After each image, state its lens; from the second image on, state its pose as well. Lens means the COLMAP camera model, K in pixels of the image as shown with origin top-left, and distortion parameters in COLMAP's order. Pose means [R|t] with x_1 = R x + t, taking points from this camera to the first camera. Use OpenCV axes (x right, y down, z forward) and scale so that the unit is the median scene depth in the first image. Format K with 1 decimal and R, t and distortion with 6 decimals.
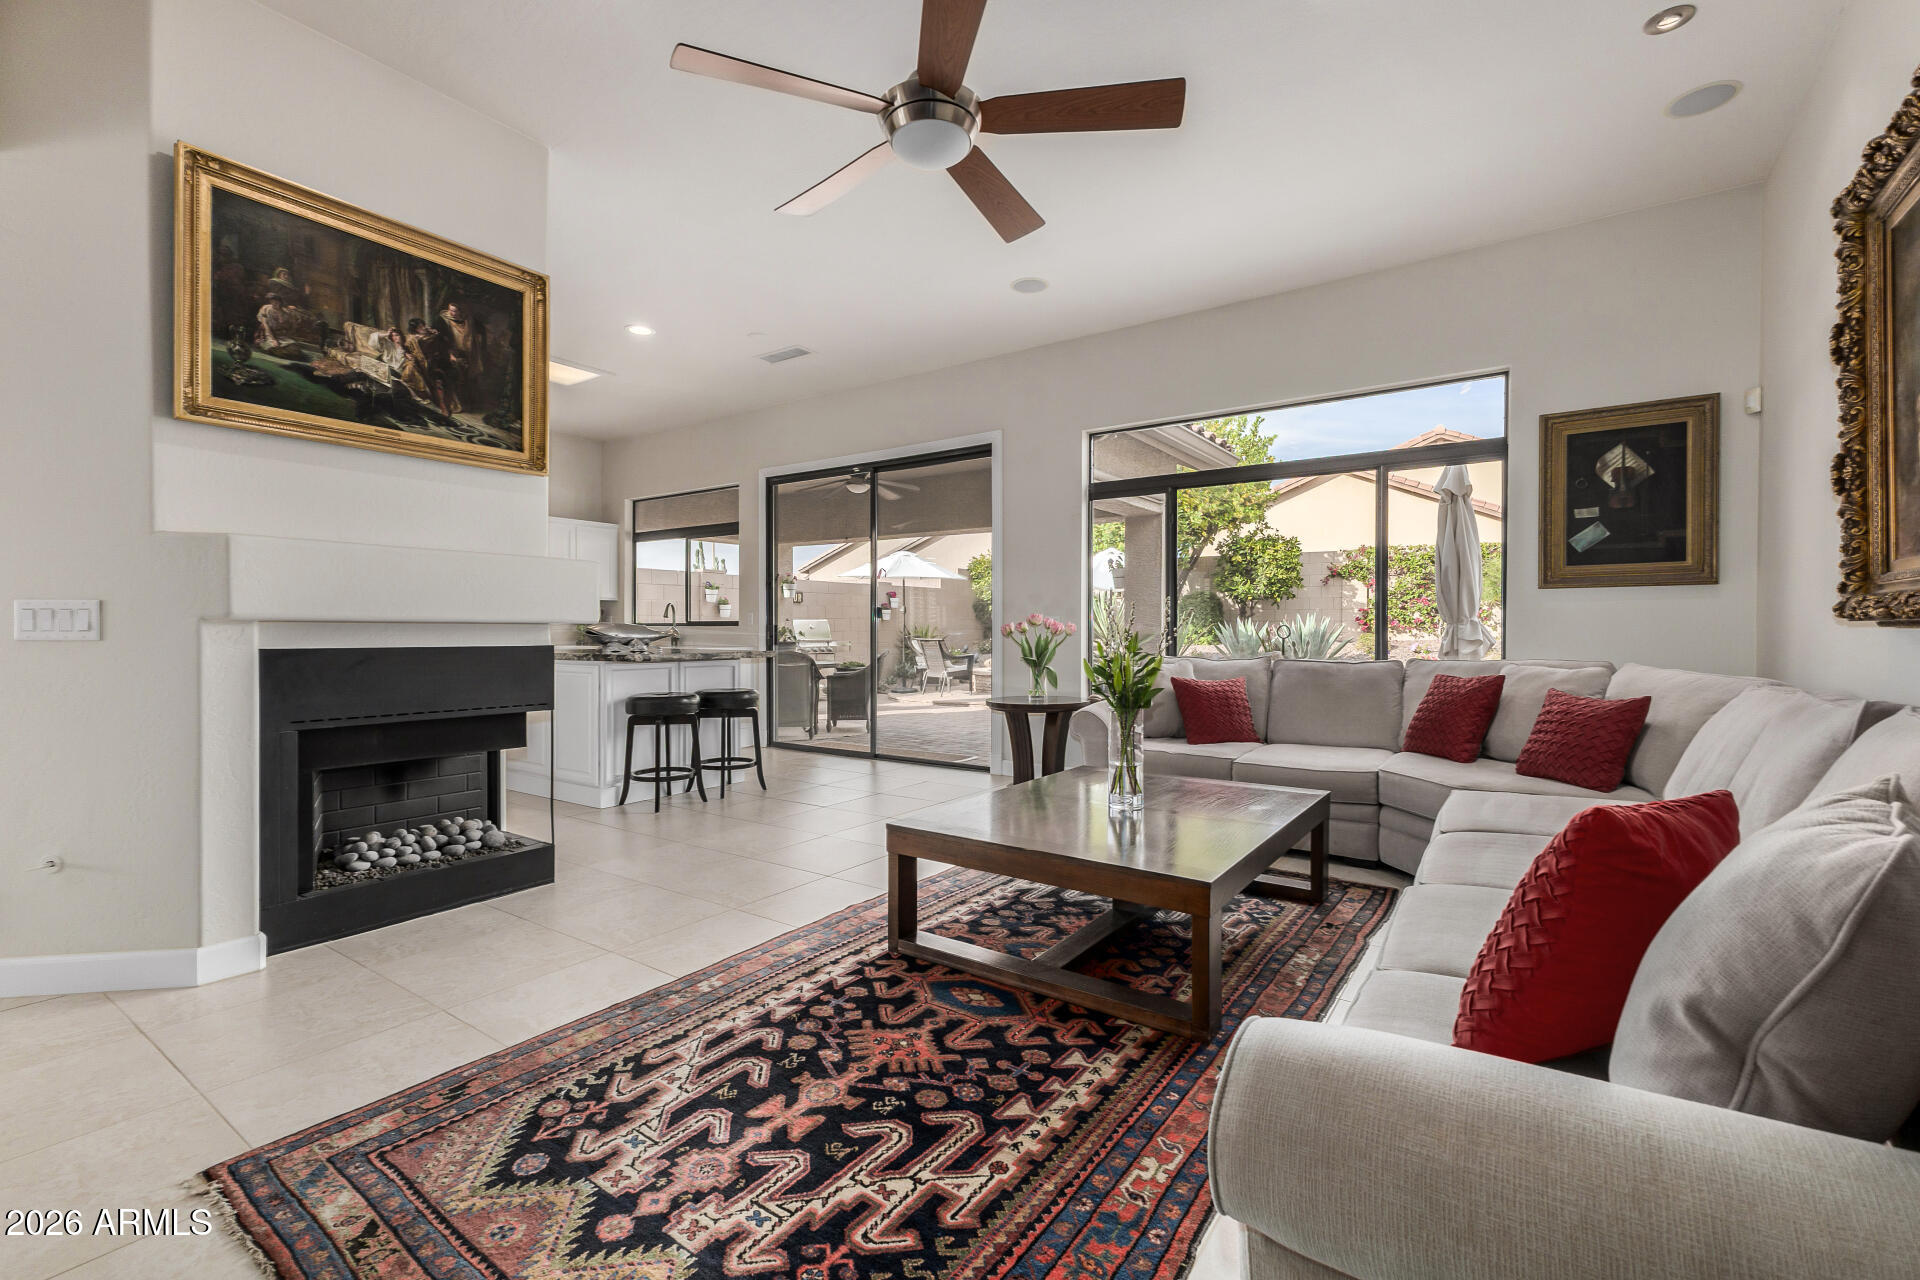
lens RADIAL K [[838.1, 0, 962.9], [0, 838.1, 634.4], [0, 0, 1]] dist [0.012257, -0.001878]
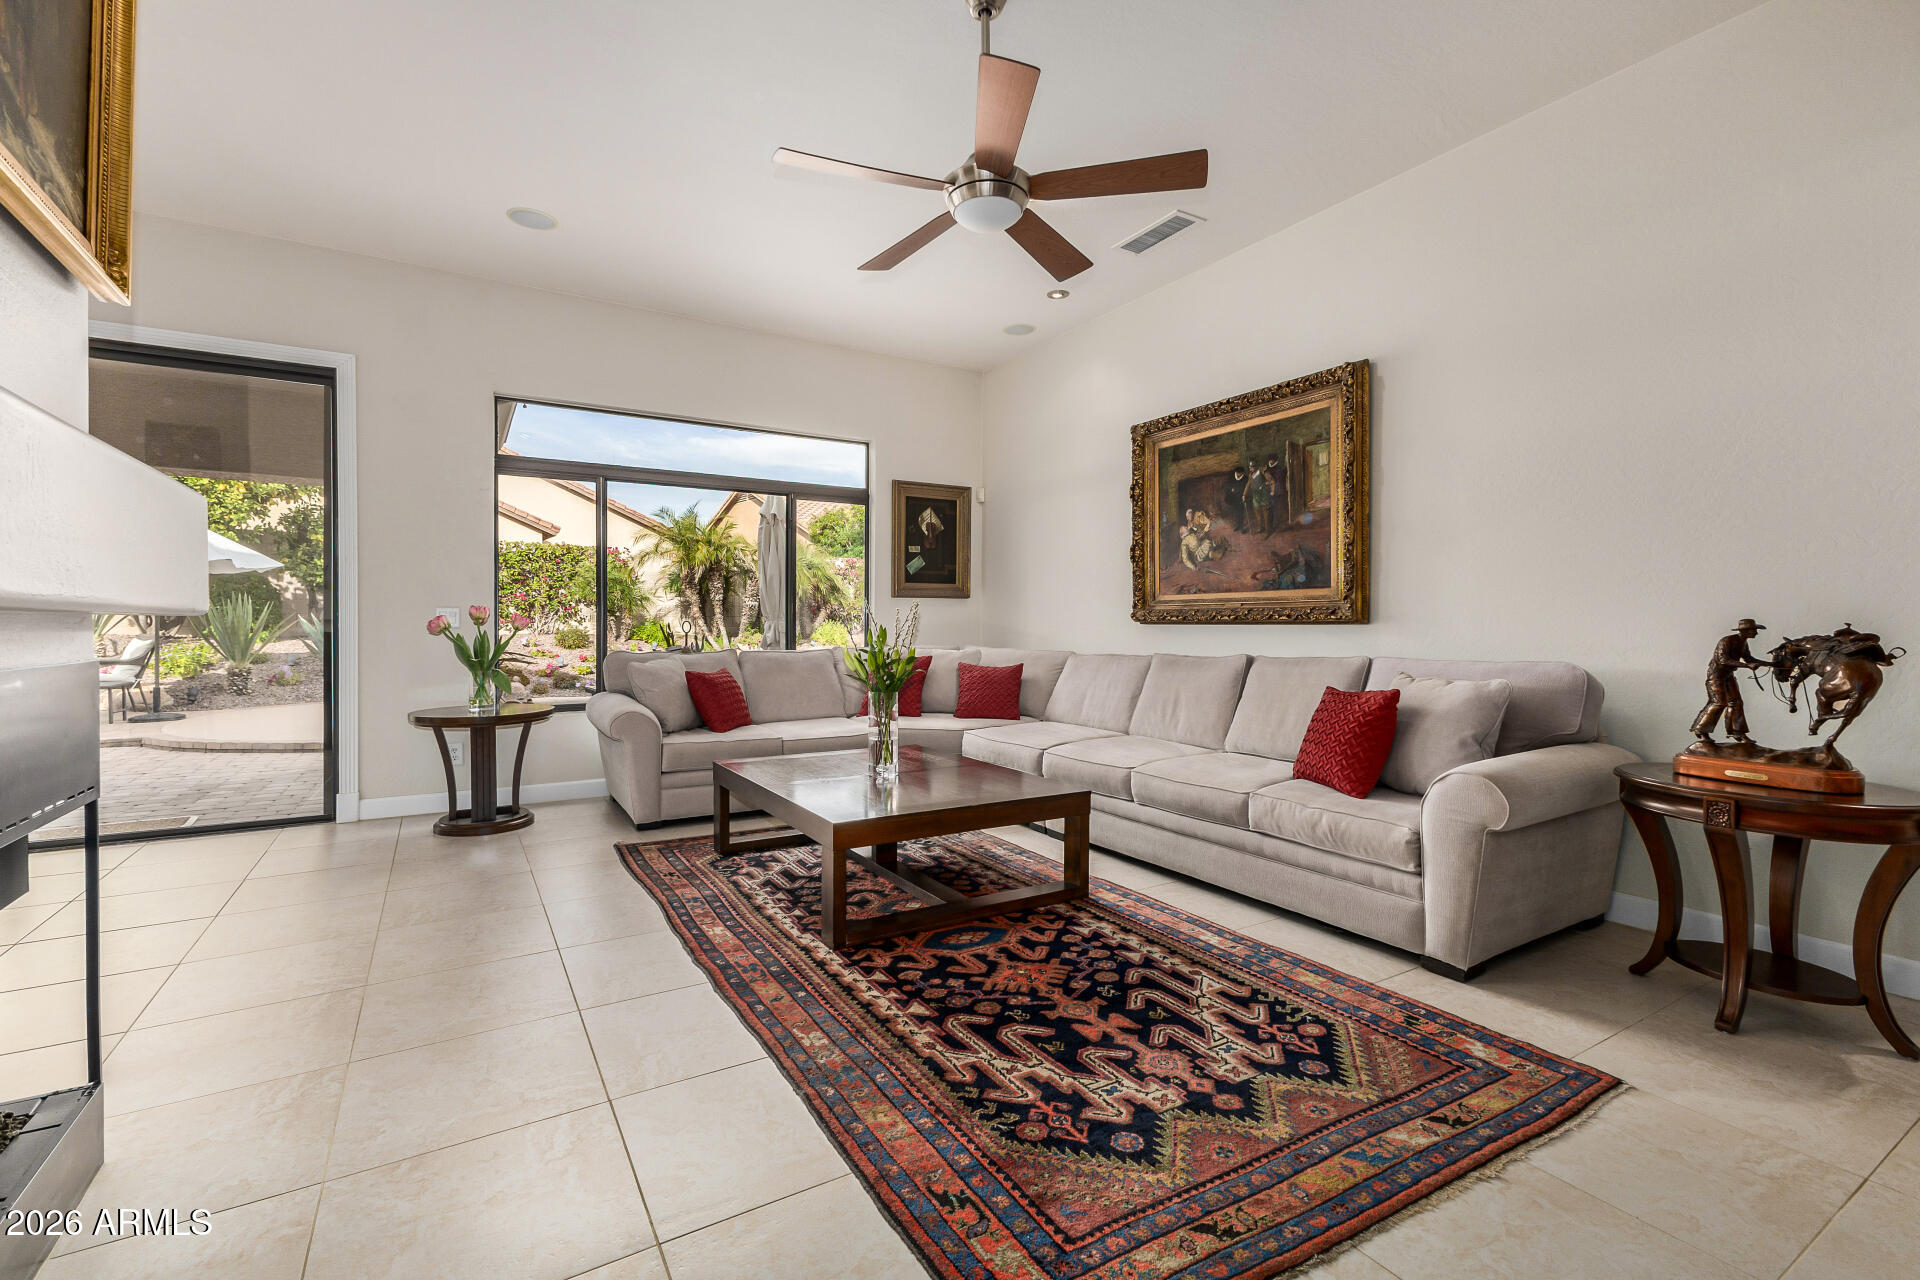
lens RADIAL K [[838.1, 0, 955.3], [0, 838.1, 638.0], [0, 0, 1]] dist [0.012257, -0.001878]
pose [[0.399611, -0.016210, 0.916541, -1.129499], [0.005680, 0.999868, 0.015207, -0.008677], [-0.916667, -0.000871, 0.399651, 0.572457]]
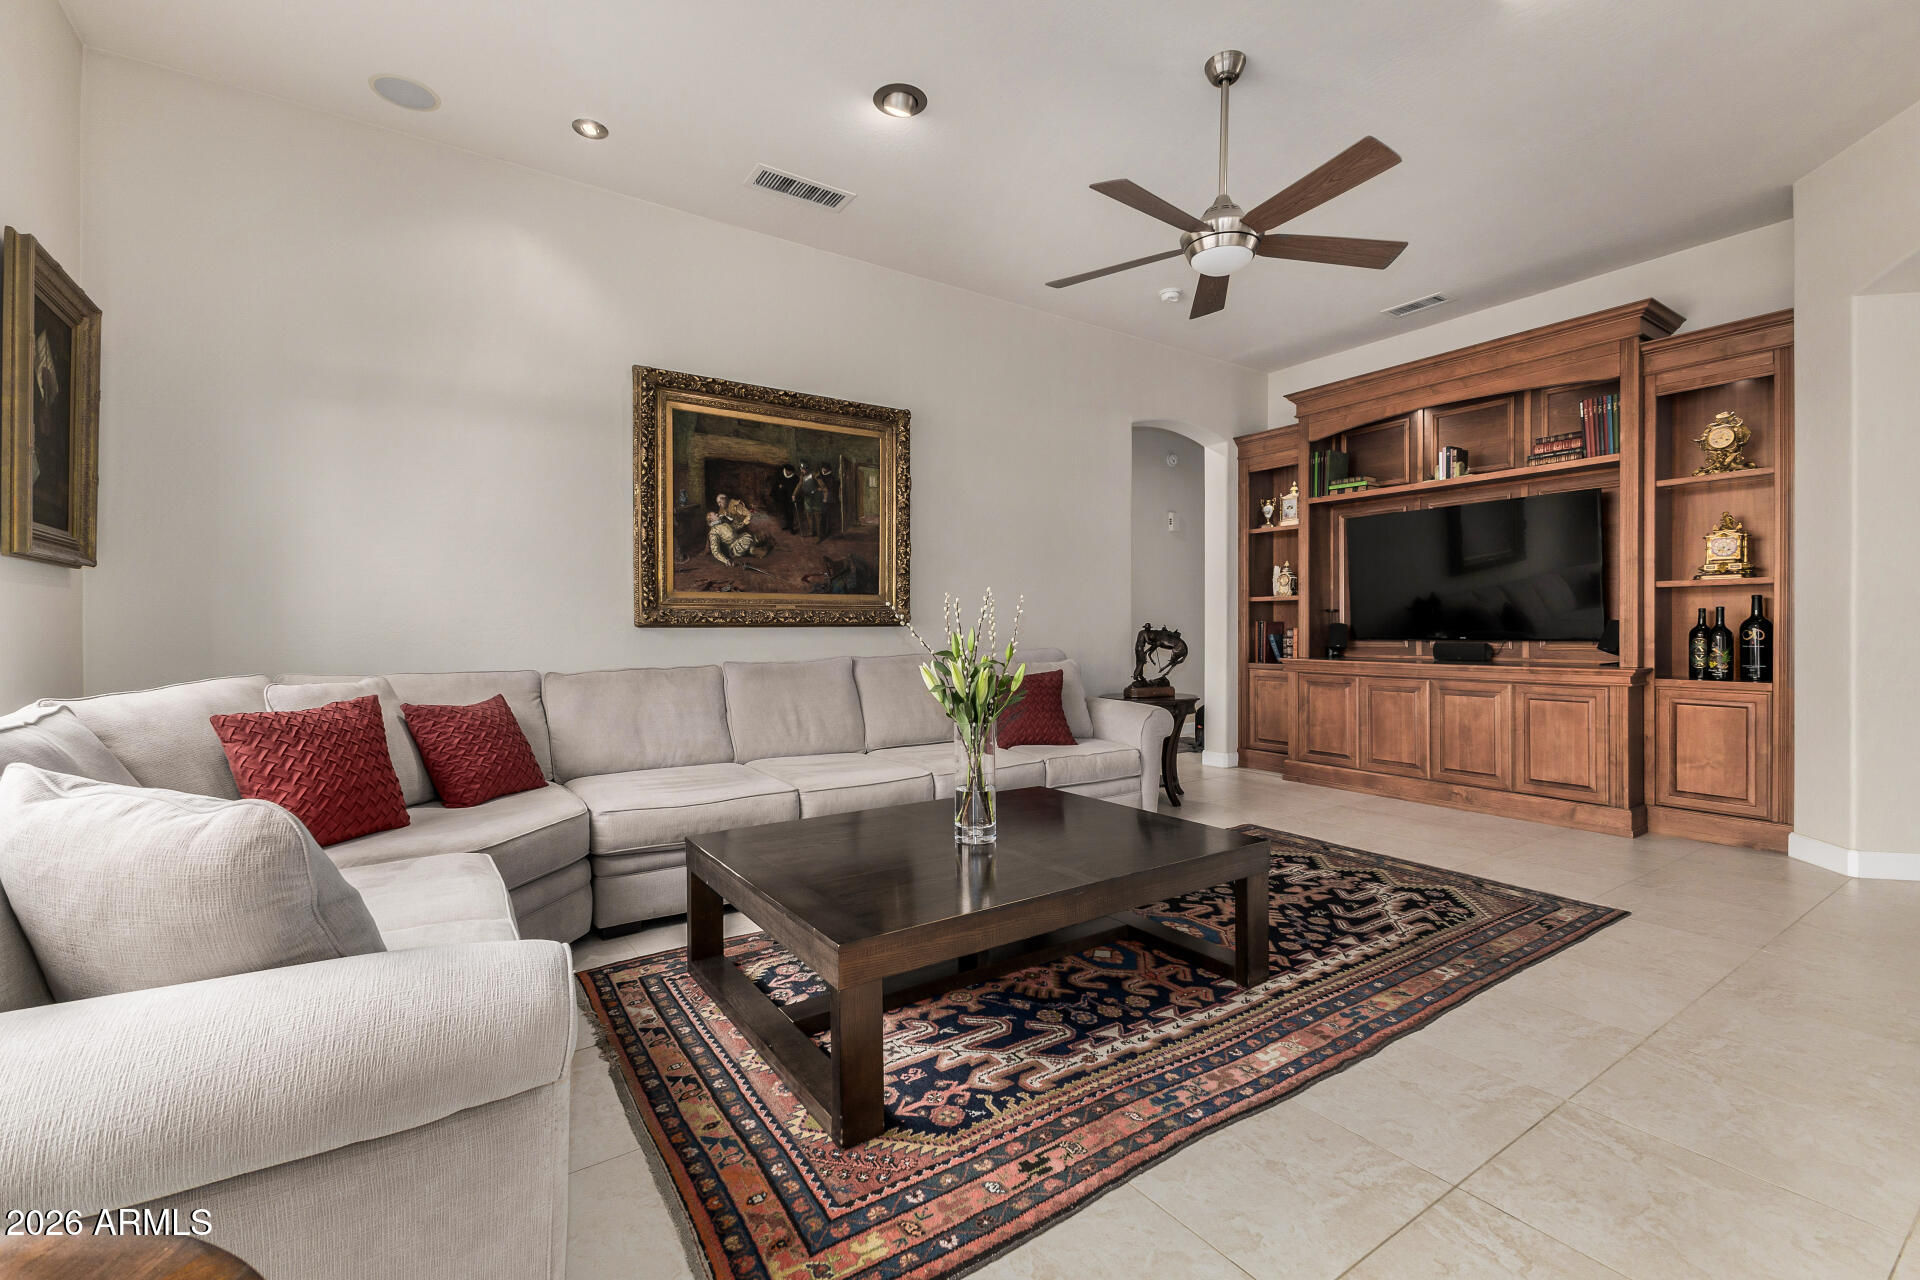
lens RADIAL K [[838.1, 0, 970.7], [0, 838.1, 639.4], [0, 0, 1]] dist [0.012257, -0.001878]
pose [[-0.941036, -0.001107, 0.338303, -0.112087], [0.006579, 0.999746, 0.021571, -0.017003], [-0.338241, 0.022525, -0.940790, 2.367814]]
